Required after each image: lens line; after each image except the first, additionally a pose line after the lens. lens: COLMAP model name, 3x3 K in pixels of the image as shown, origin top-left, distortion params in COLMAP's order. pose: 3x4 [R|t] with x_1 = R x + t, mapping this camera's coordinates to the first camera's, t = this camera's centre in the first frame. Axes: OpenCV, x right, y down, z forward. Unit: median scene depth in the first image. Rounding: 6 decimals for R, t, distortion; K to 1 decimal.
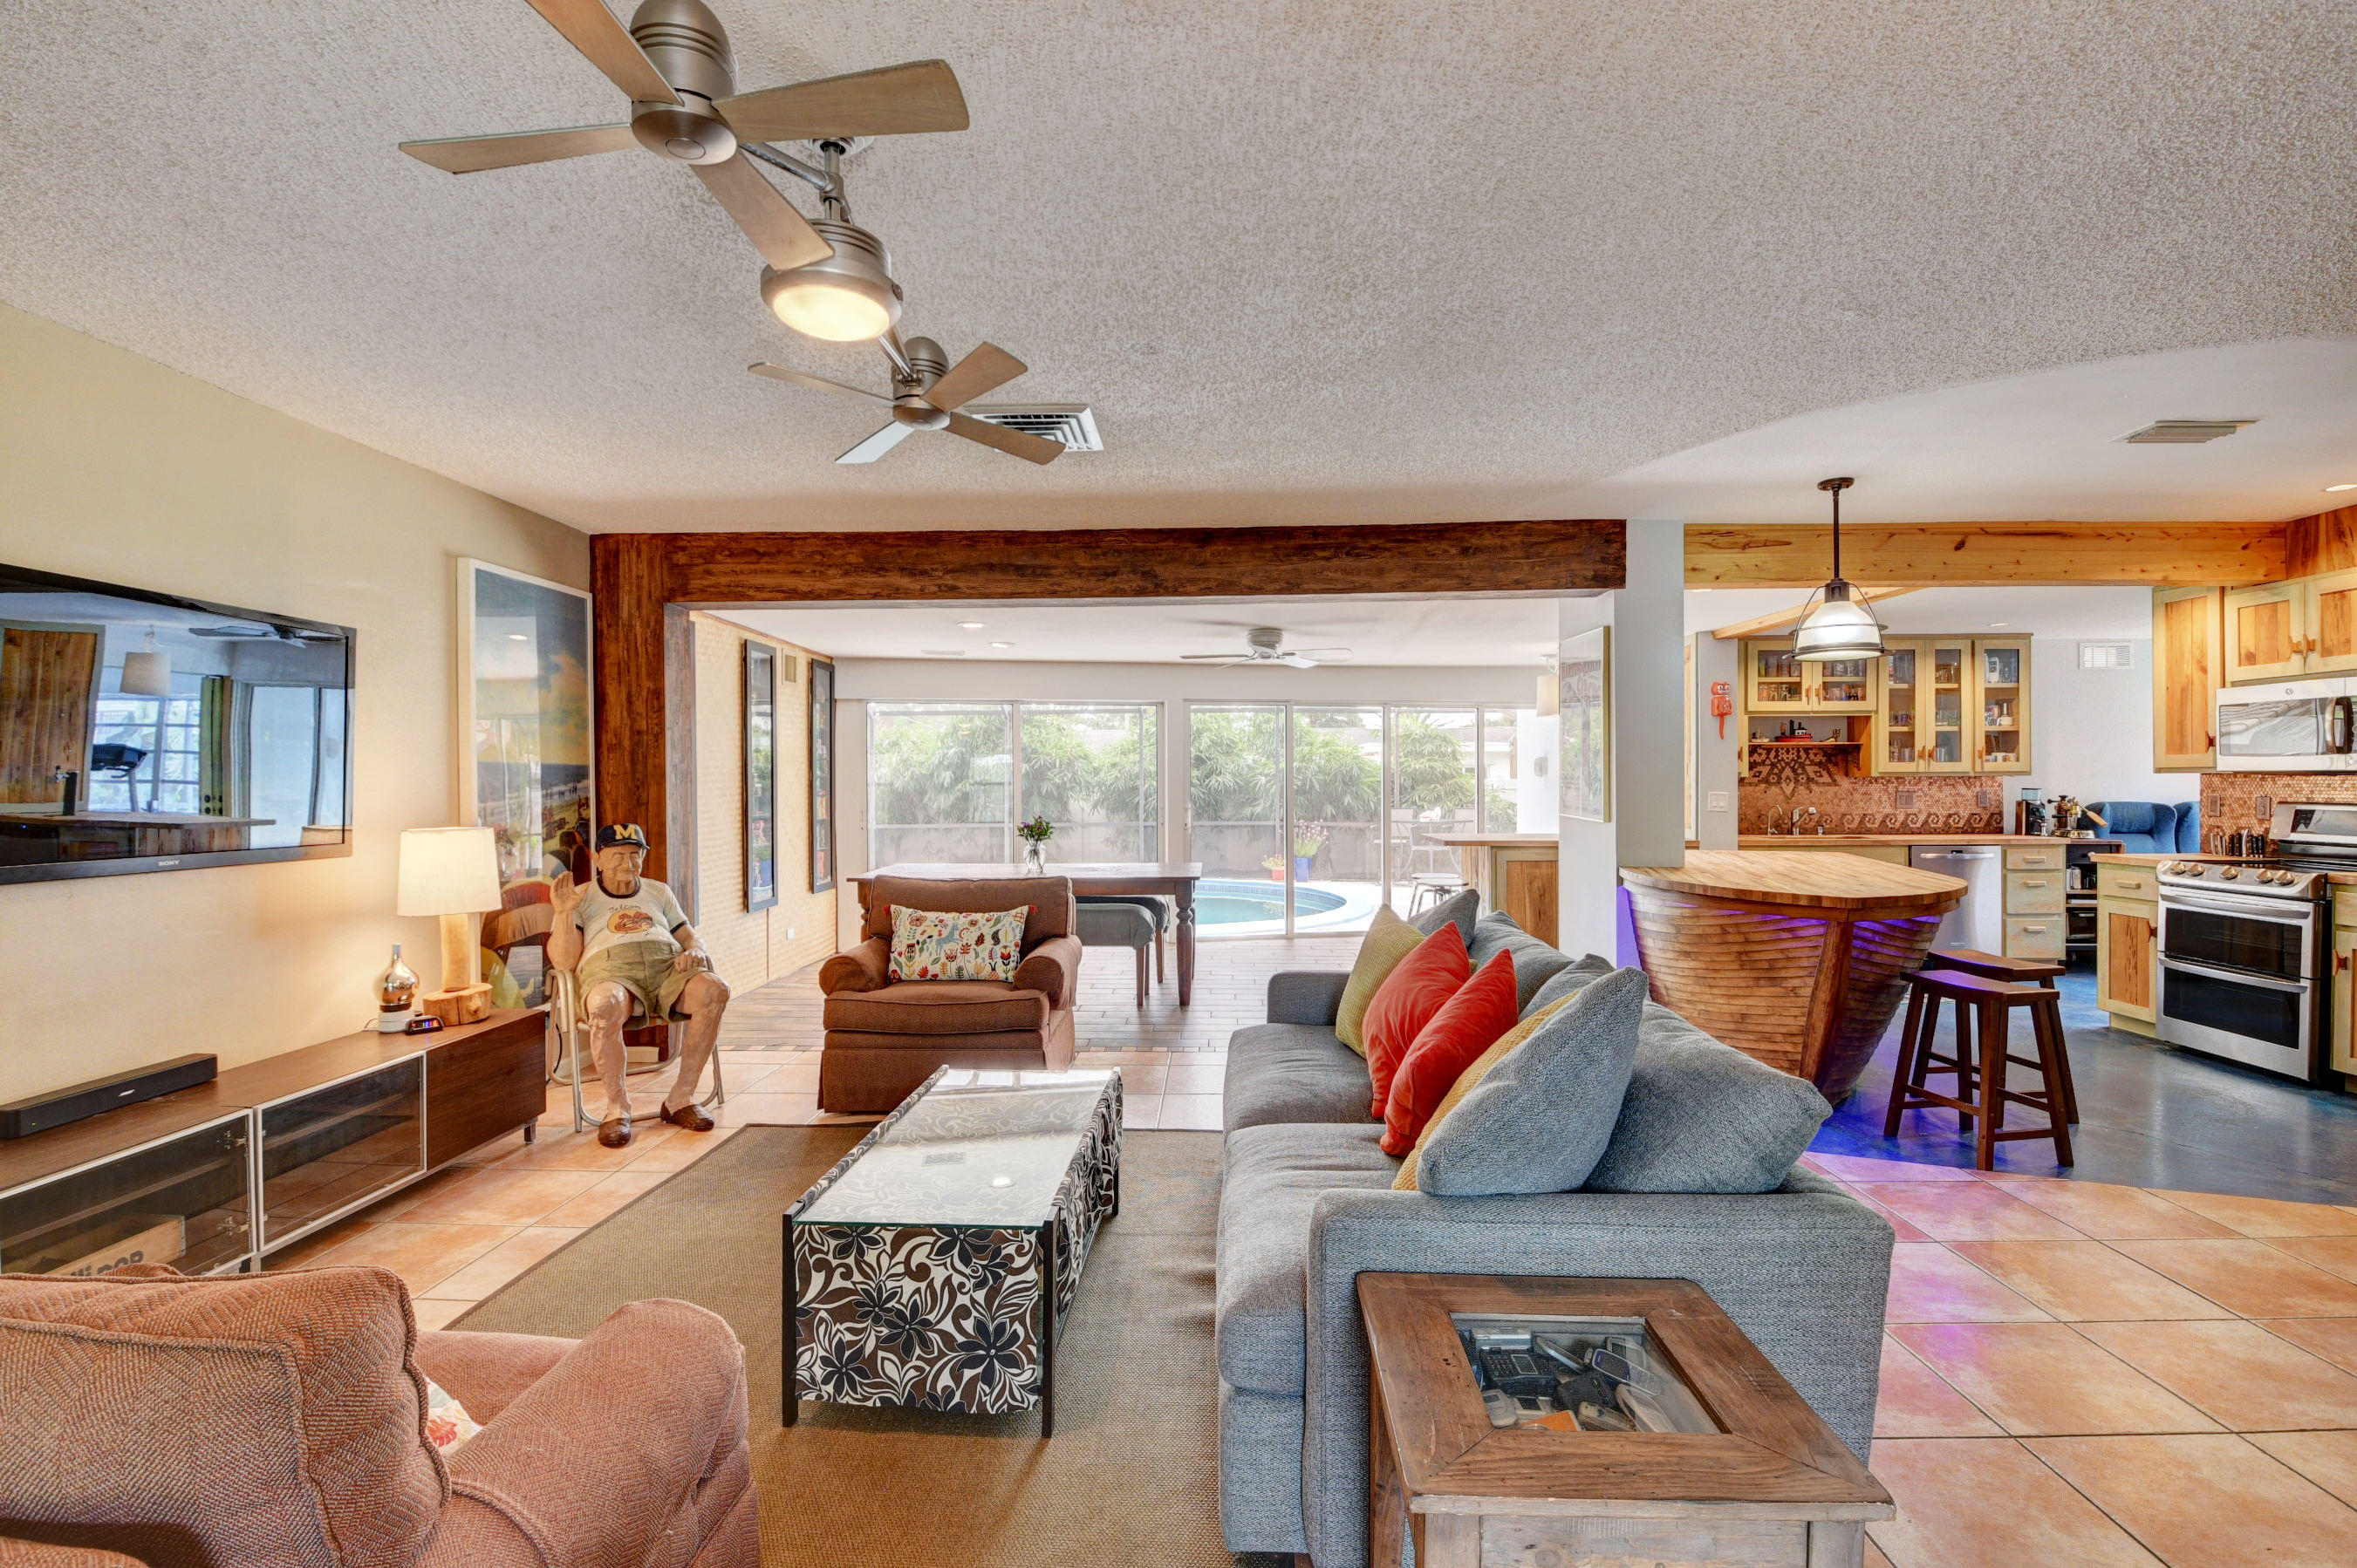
lens RADIAL K [[1033.6, 0, 1180.1], [0, 1033.6, 784.1], [0, 0, 1]] dist [0.019335, -0.031611]
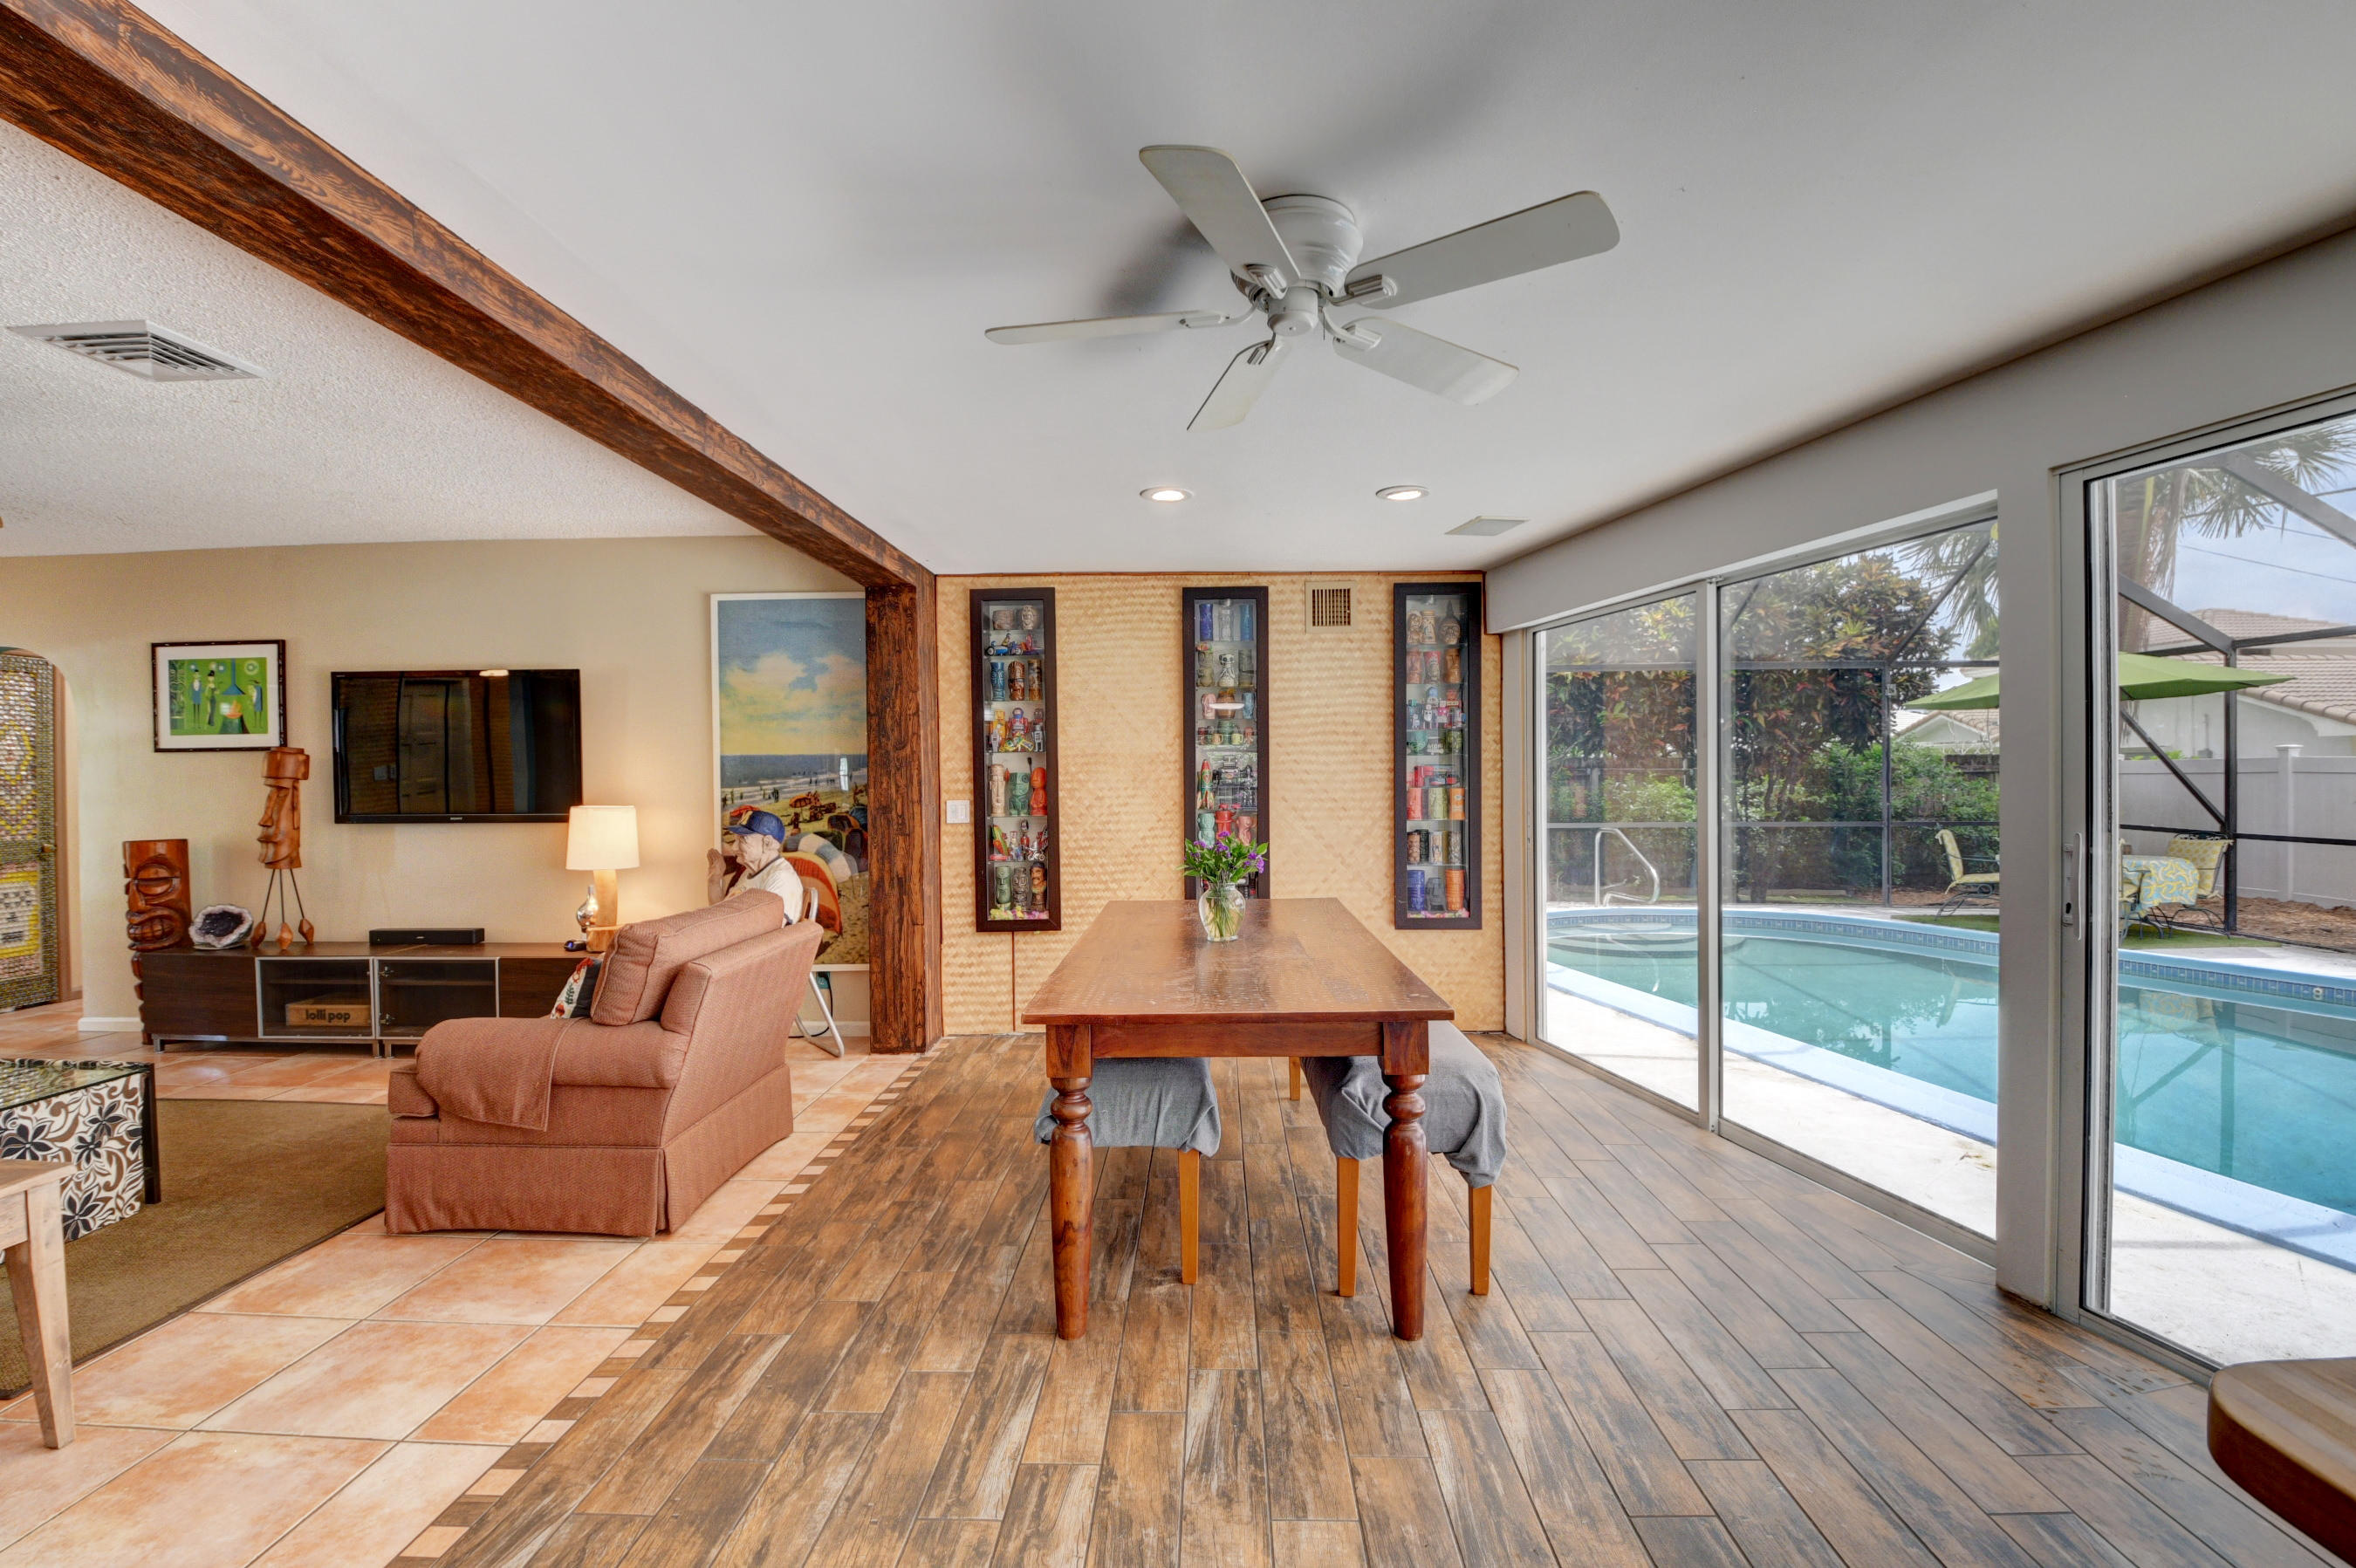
lens RADIAL K [[1039.5, 0, 1182.2], [0, 1039.5, 781.1], [0, 0, 1]] dist [-0.013939, -0.010124]
pose [[0.015487, 0.010364, -0.999826, 0.494224], [0.006245, 0.999926, 0.010461, -0.000081], [0.999861, -0.006406, 0.015421, 1.293512]]
